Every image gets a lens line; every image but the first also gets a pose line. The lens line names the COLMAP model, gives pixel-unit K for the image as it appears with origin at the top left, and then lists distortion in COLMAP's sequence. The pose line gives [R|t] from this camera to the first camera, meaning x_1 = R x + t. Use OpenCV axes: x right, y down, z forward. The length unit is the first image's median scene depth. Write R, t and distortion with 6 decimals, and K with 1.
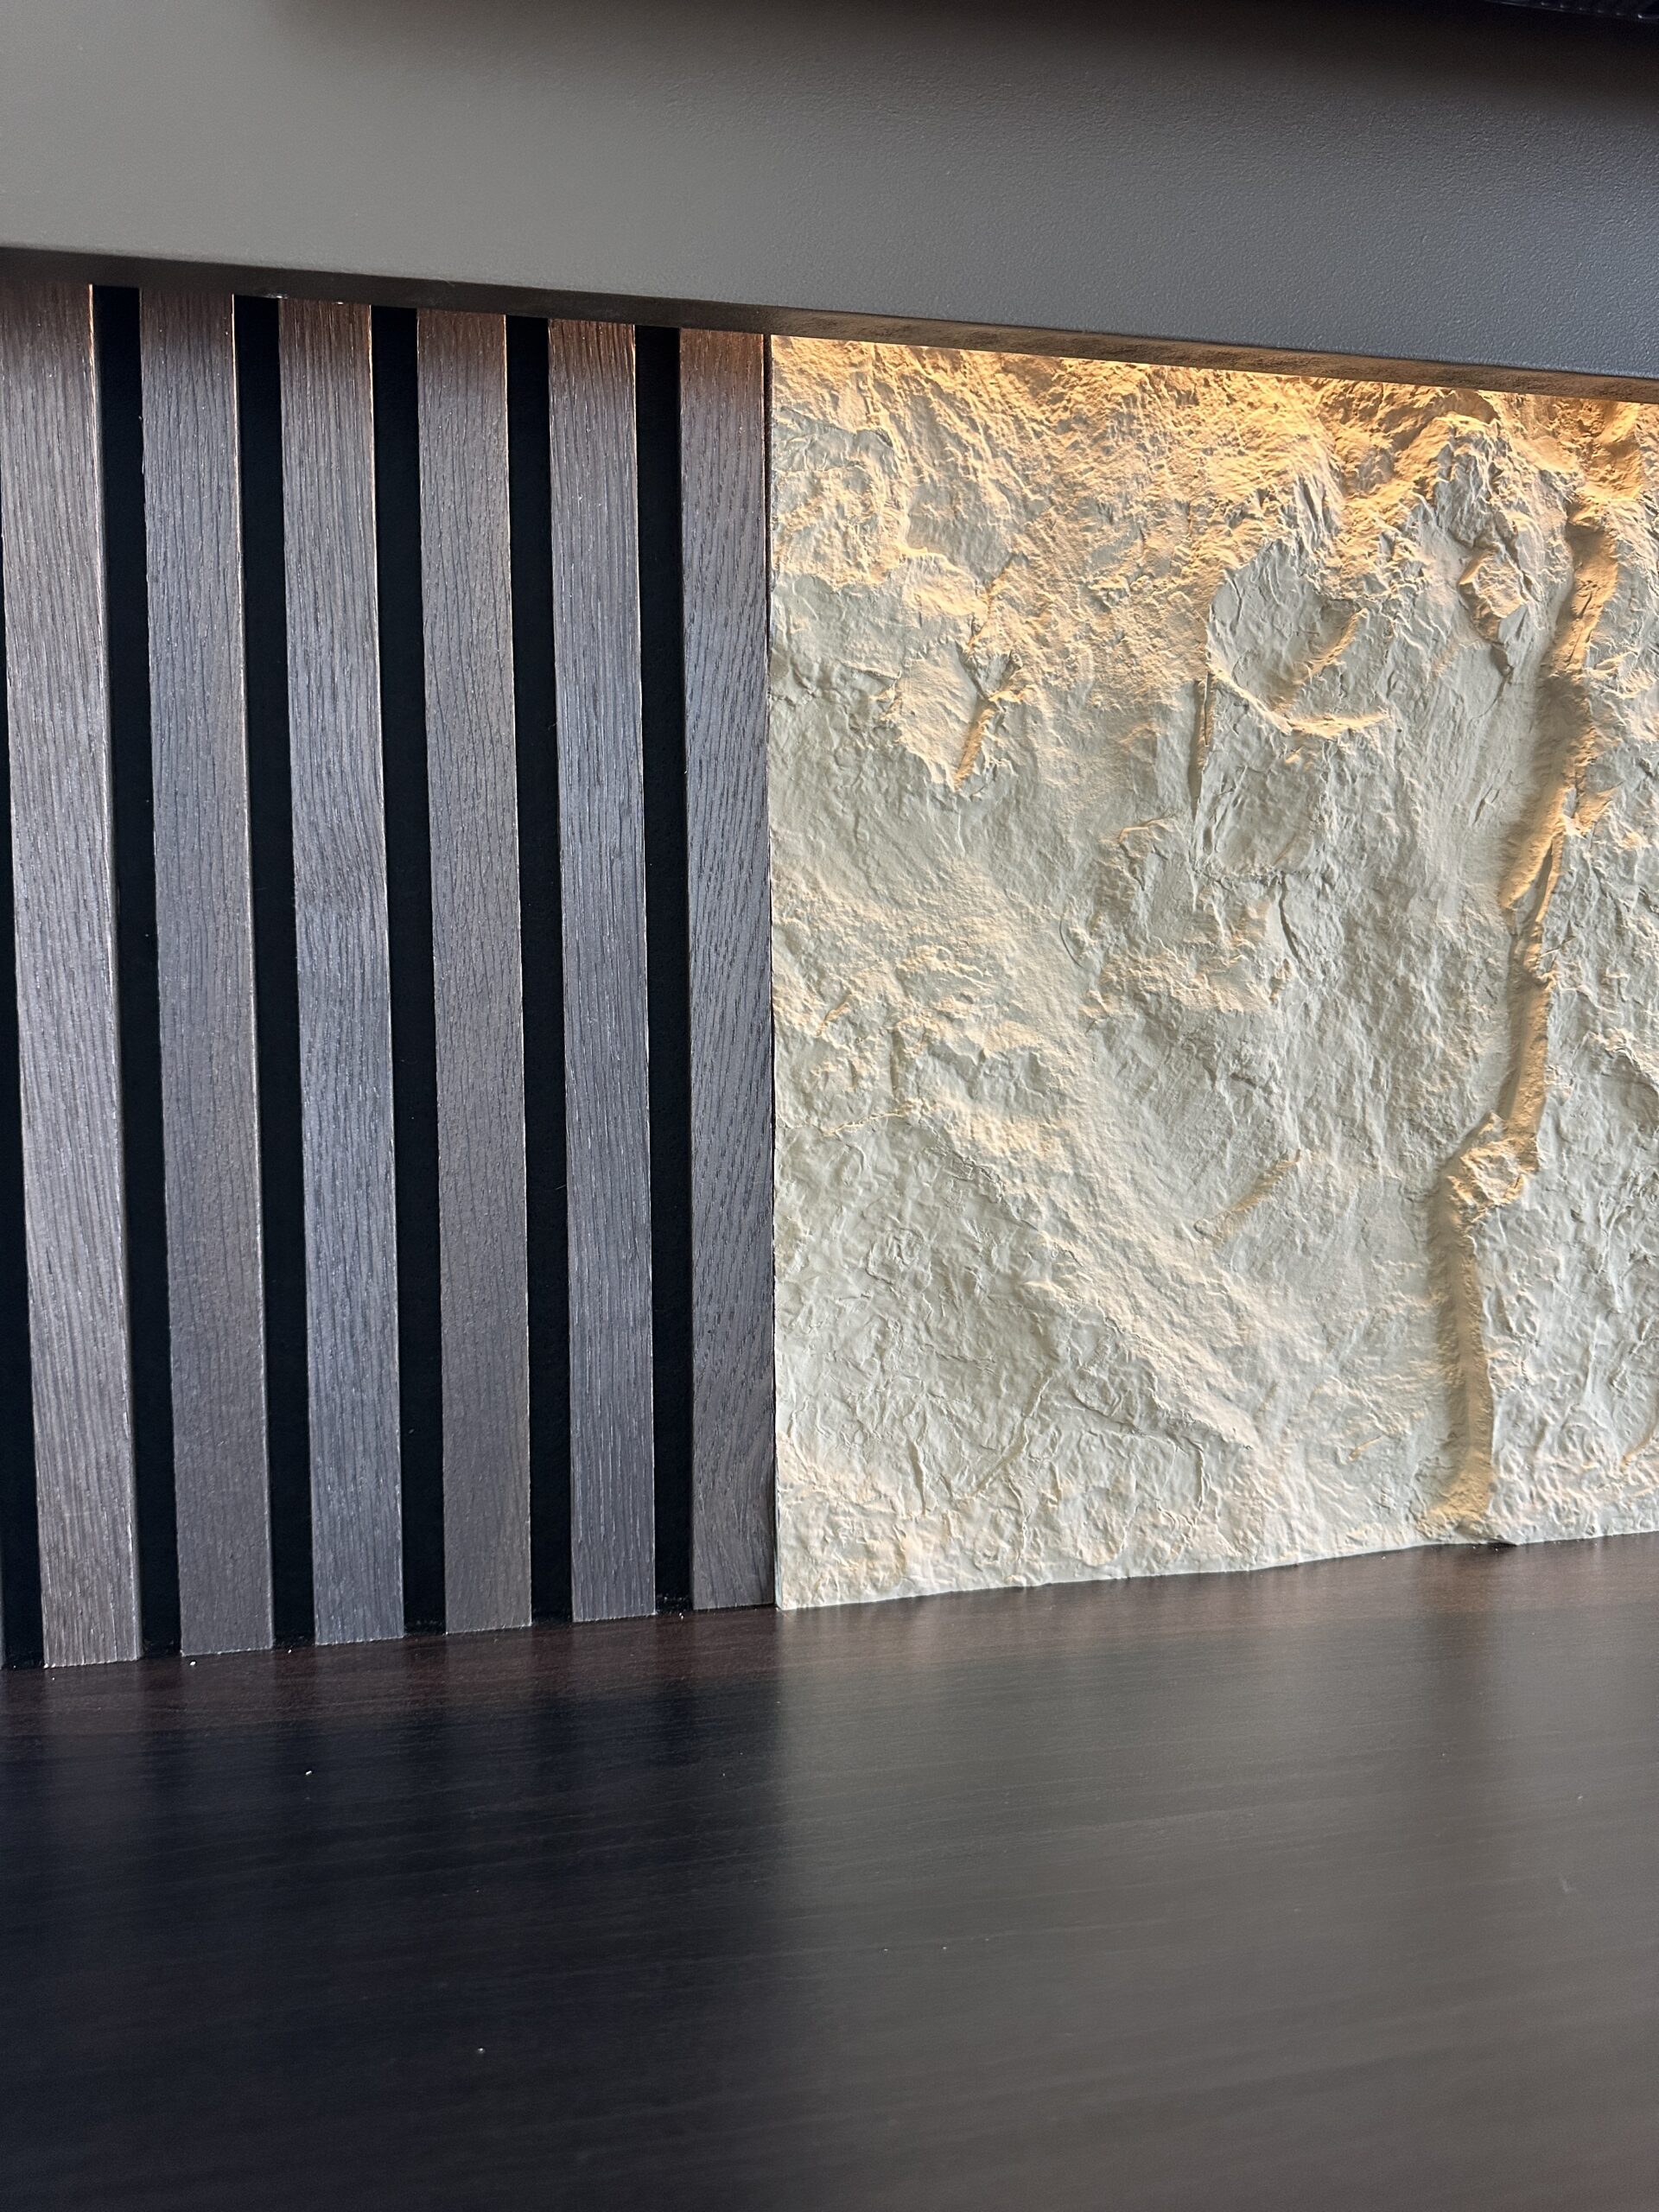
lens RADIAL K [[1553.5, 0, 829.5], [0, 1553.5, 1106.0], [0, 0, 1]] dist [0.169754, -0.353101]
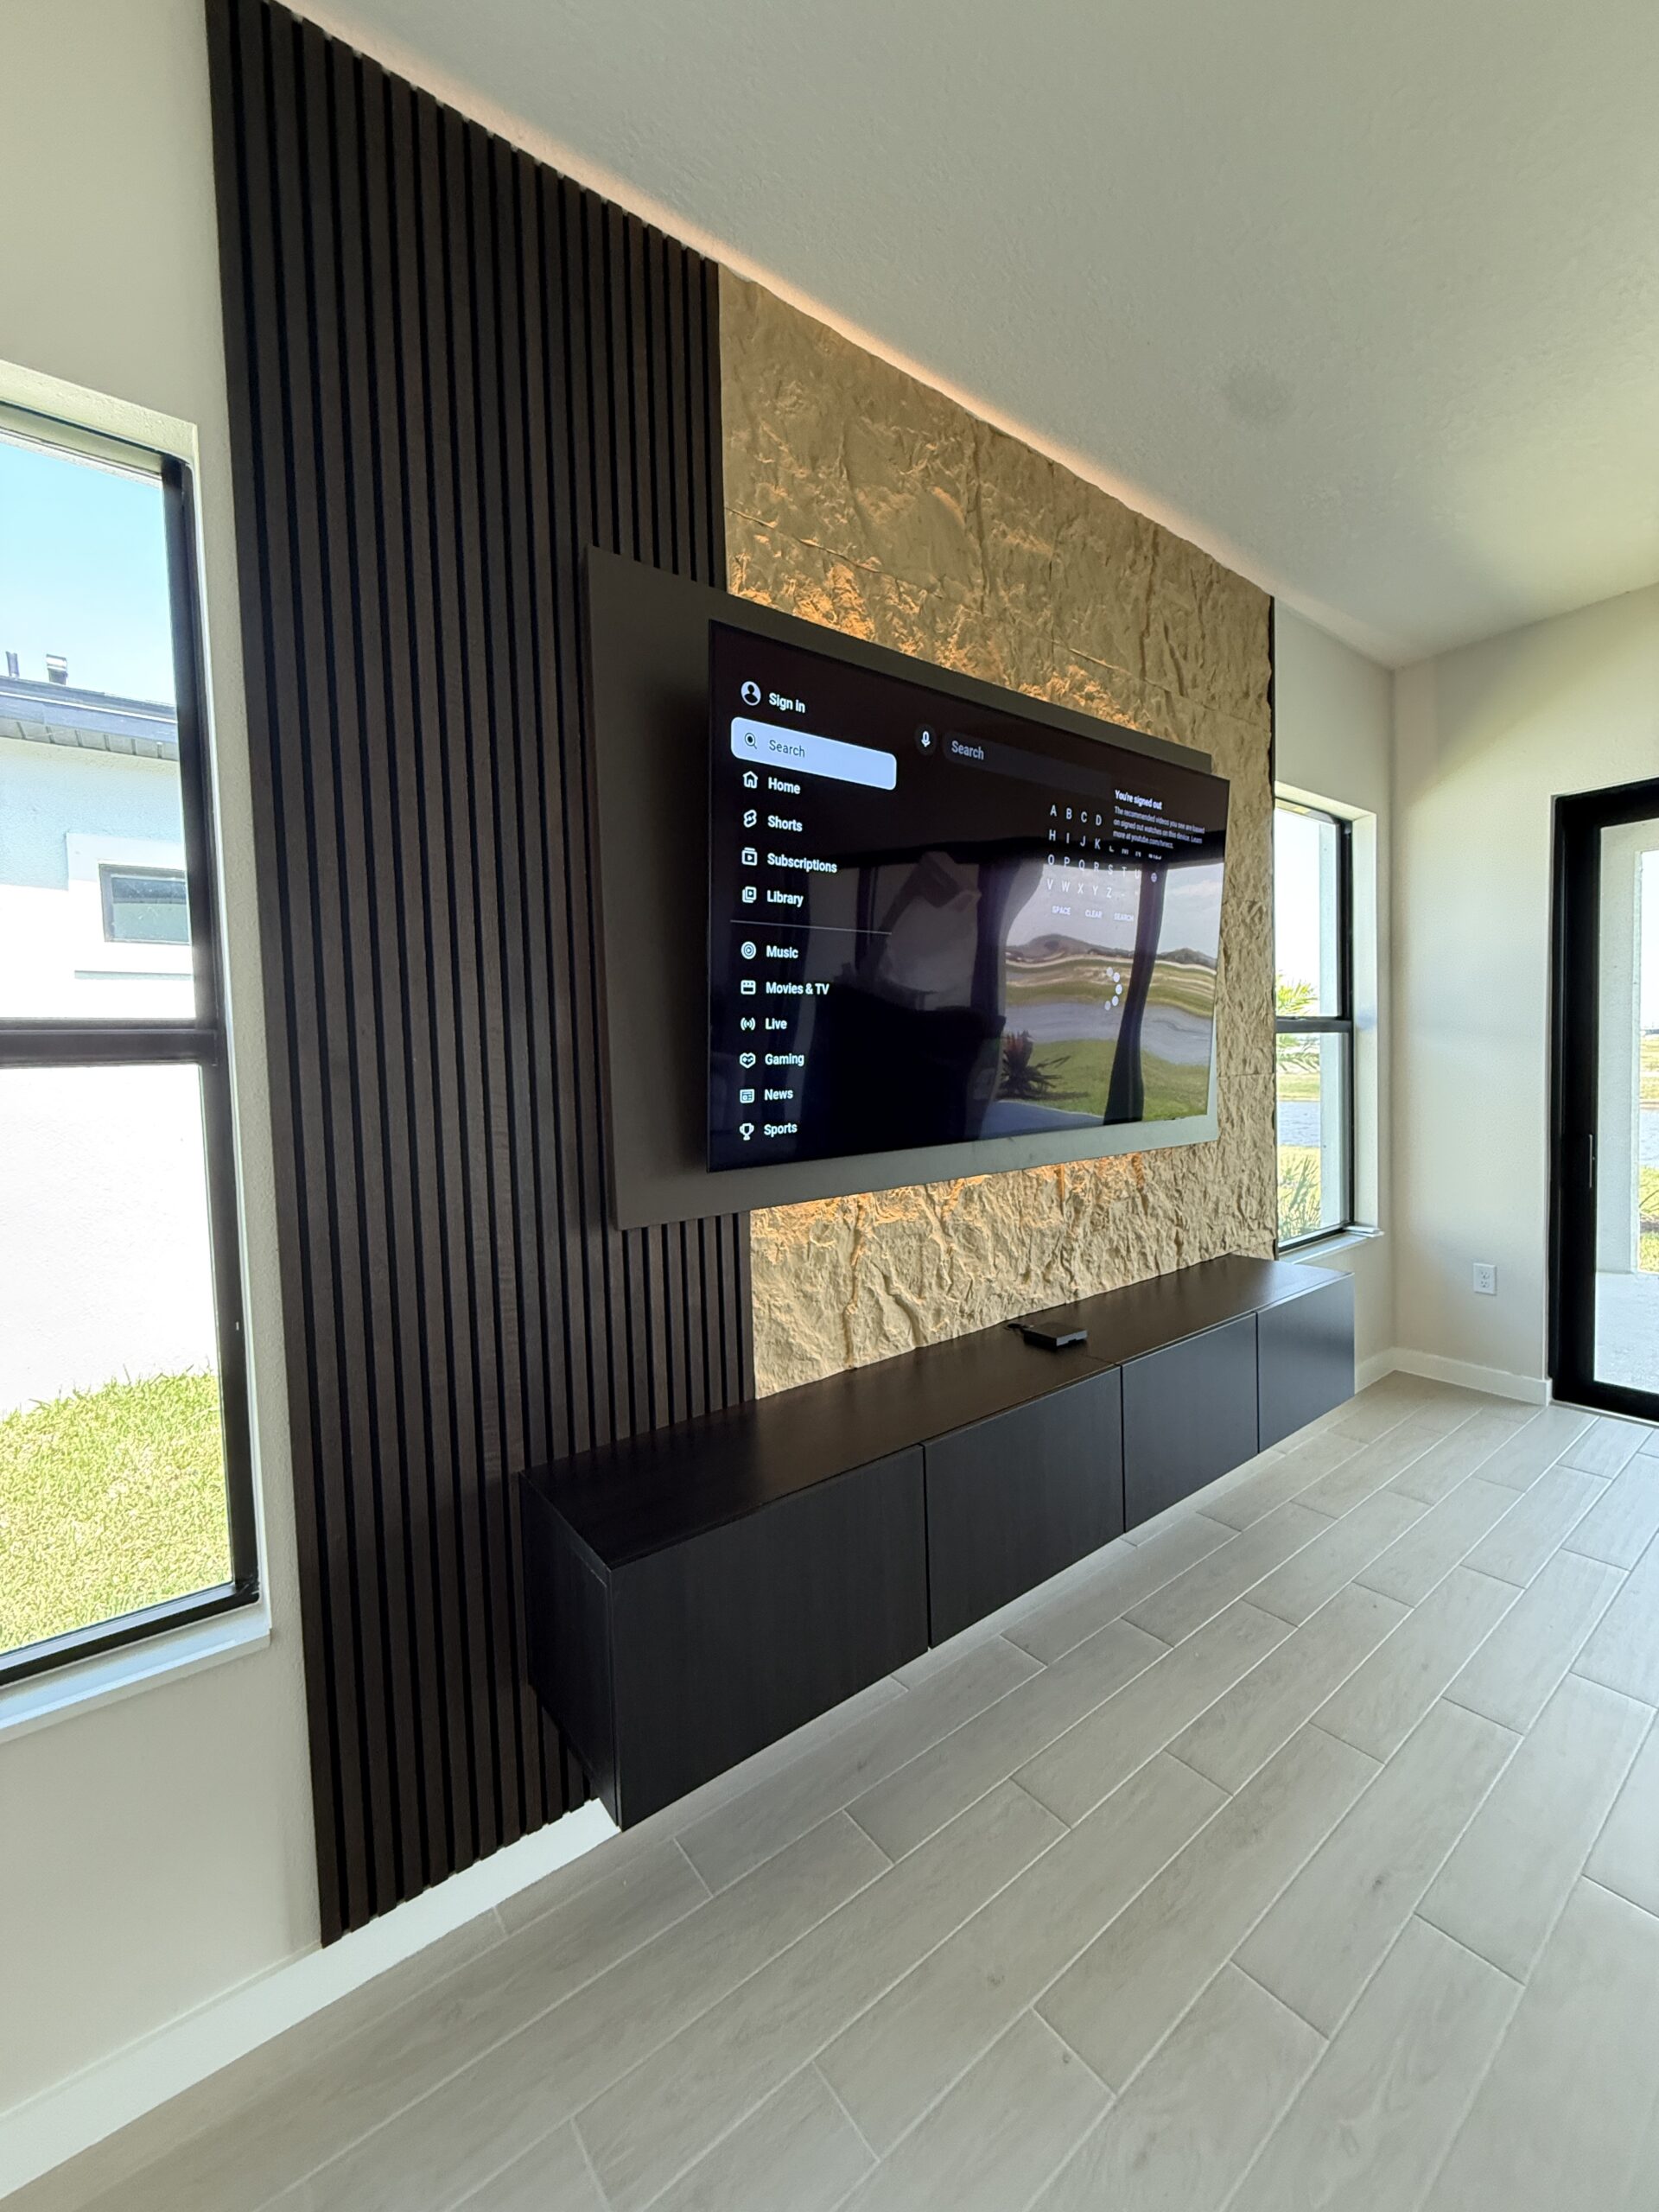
lens RADIAL K [[871.9, 0, 825.8], [0, 871.9, 1100.0], [0, 0, 1]] dist [-0.000920, 0.000268]
pose [[0.902956, -0.037456, 0.428098, -1.175040], [0.048271, 0.998730, -0.014431, -0.775855], [-0.427013, 0.033695, 0.903617, -2.208147]]
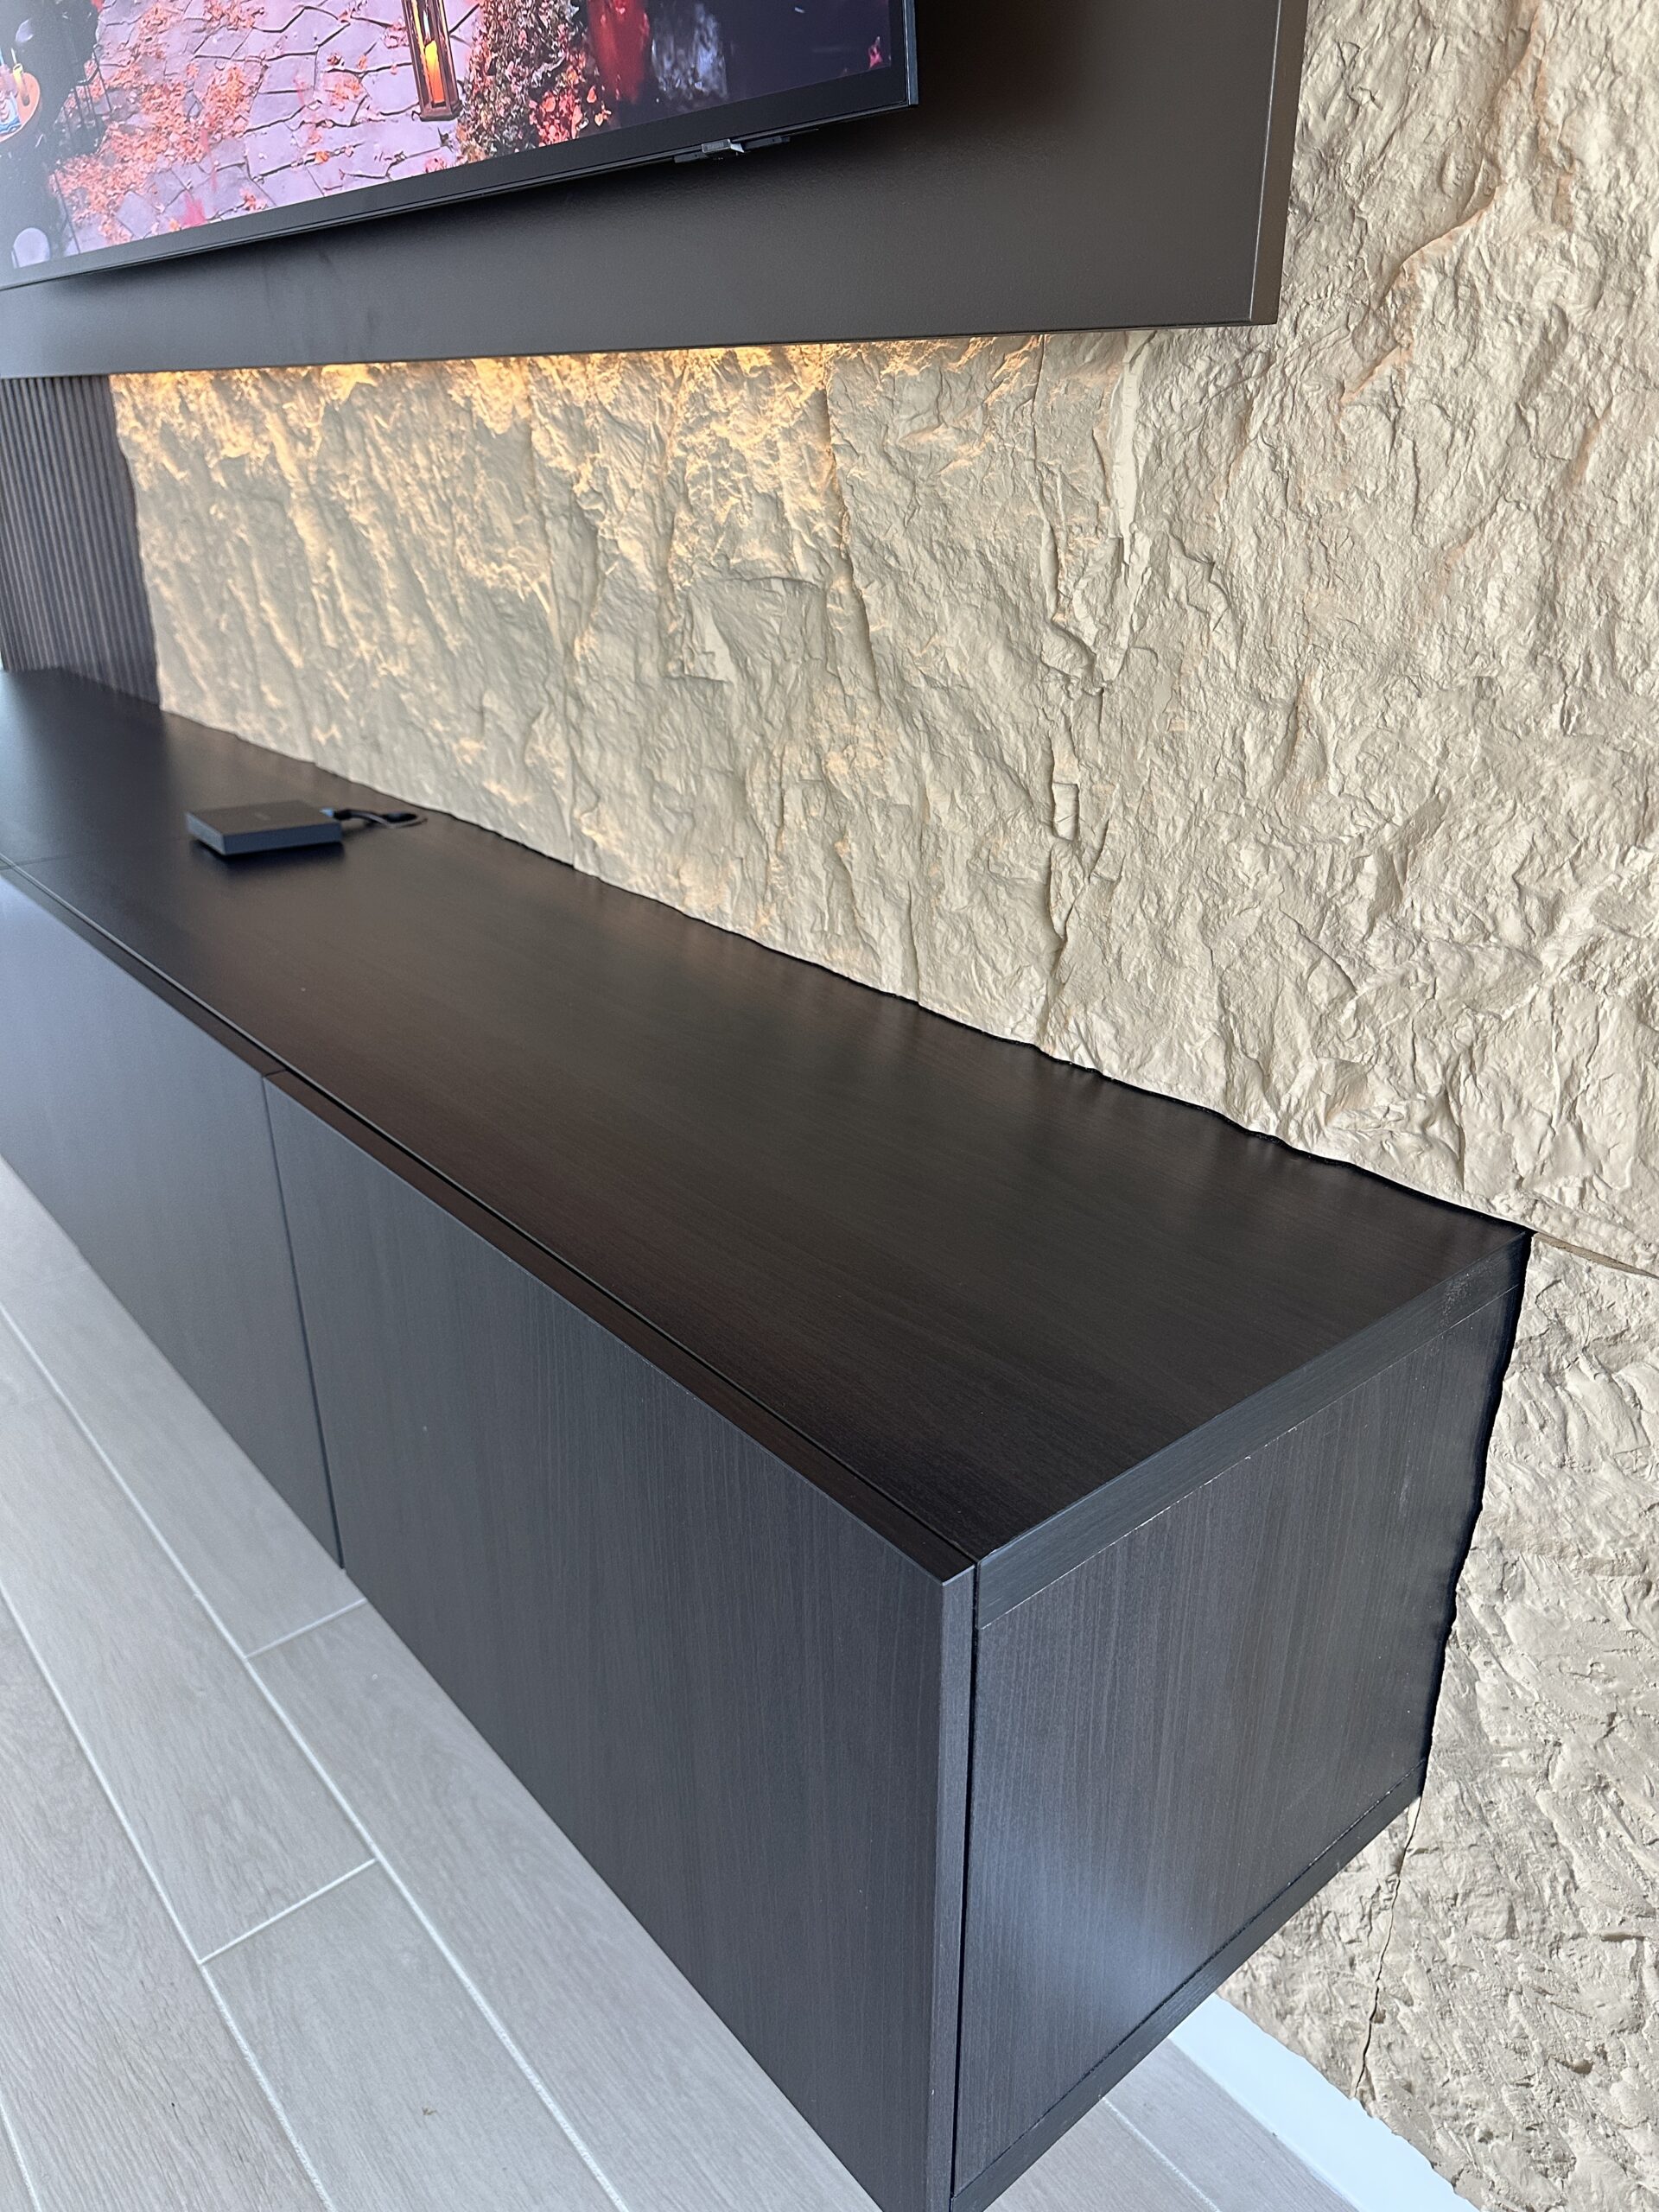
lens RADIAL K [[1580.8, 0, 834.8], [0, 1580.8, 1124.0], [0, 0, 1]] dist [0.014802, -0.025133]
pose [[0.474664, 0.375751, -0.795930, 4.203998], [-0.053088, 0.914871, 0.400241, -0.401722], [0.878564, -0.147726, 0.454204, 0.490912]]
